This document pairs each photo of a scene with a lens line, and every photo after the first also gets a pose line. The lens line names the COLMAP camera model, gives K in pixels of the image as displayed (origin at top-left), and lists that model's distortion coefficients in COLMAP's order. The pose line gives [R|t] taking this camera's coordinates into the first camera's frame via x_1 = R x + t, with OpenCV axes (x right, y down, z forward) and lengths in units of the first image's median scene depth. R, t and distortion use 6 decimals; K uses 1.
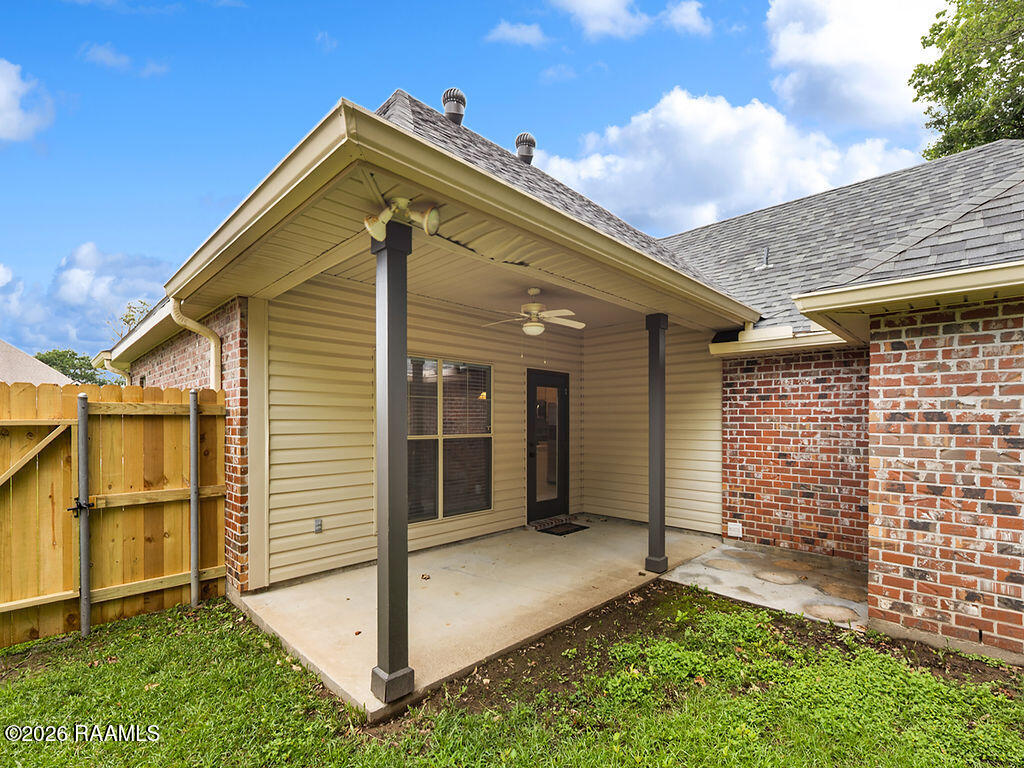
lens RADIAL K [[473.1, 0, 513.2], [0, 473.1, 424.2], [0, 0, 1]] dist [0.000428, -0.000256]
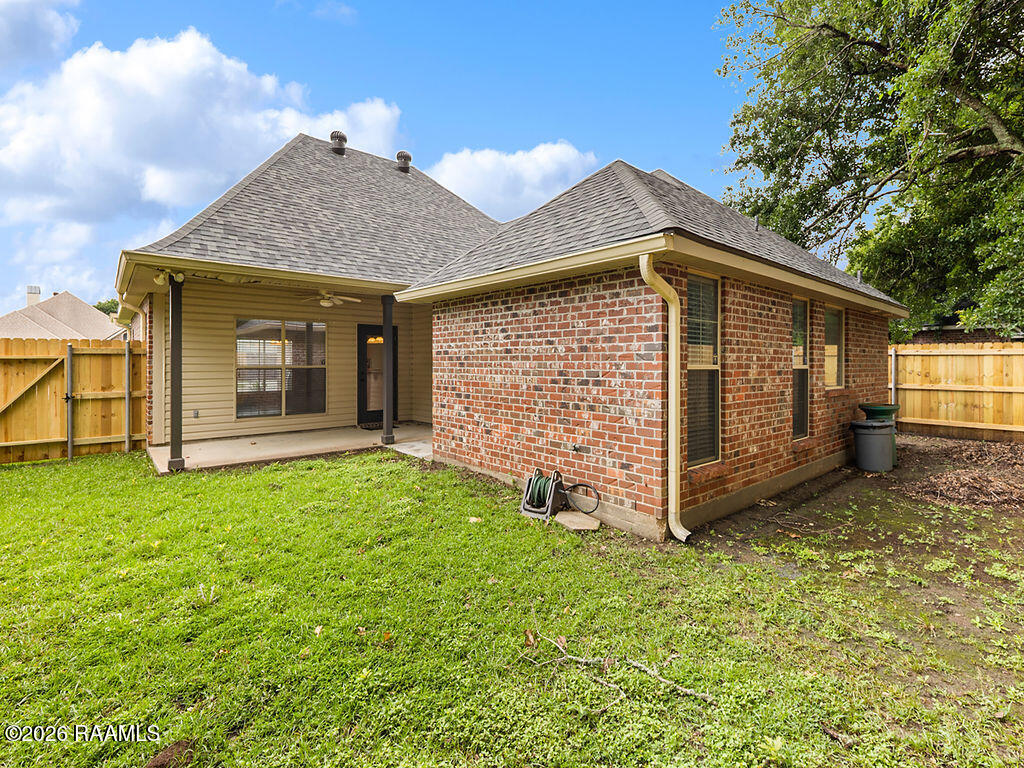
lens RADIAL K [[472.7, 0, 512.1], [0, 472.7, 363.8], [0, 0, 1]] dist [0.000695, -0.000269]
pose [[0.996943, -0.002216, -0.078098, 1.057996], [0.001657, 0.999973, -0.007223, 0.038299], [0.078111, 0.007072, 0.996920, -0.817672]]
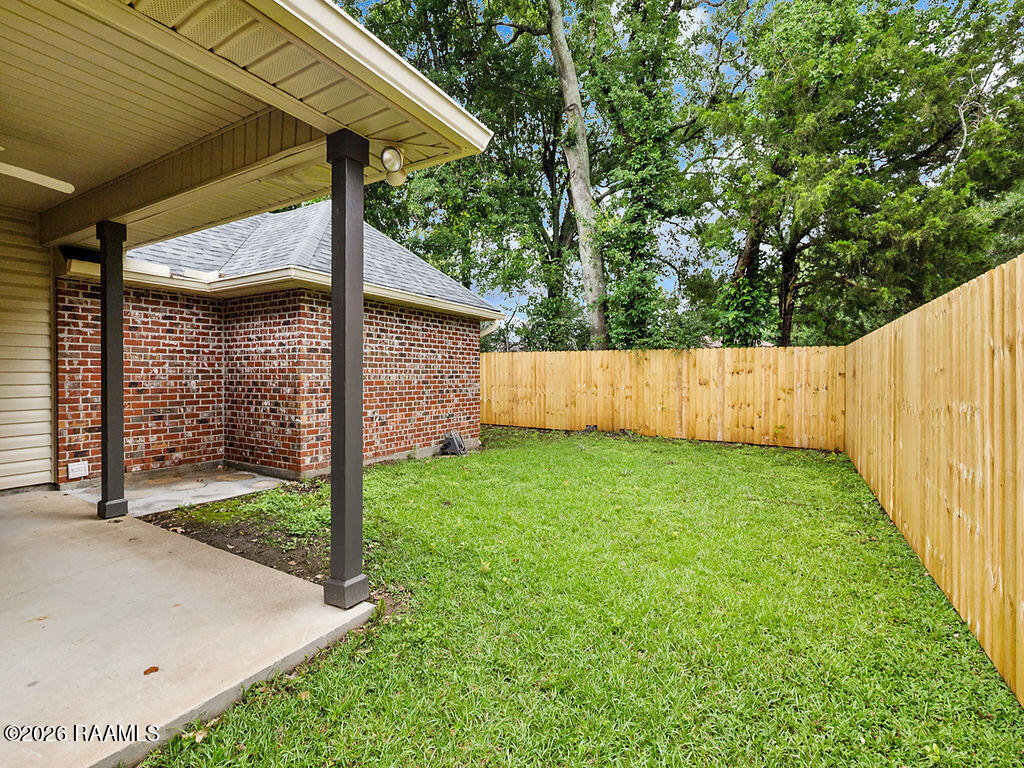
lens RADIAL K [[480.3, 0, 508.9], [0, 480.3, 373.5], [0, 0, 1]] dist [0.000858, -0.000449]
pose [[-0.242751, -0.005340, 0.970074, -0.878626], [0.002265, 0.999979, 0.006071, 0.050063], [-0.970086, 0.003671, -0.242734, 0.600681]]
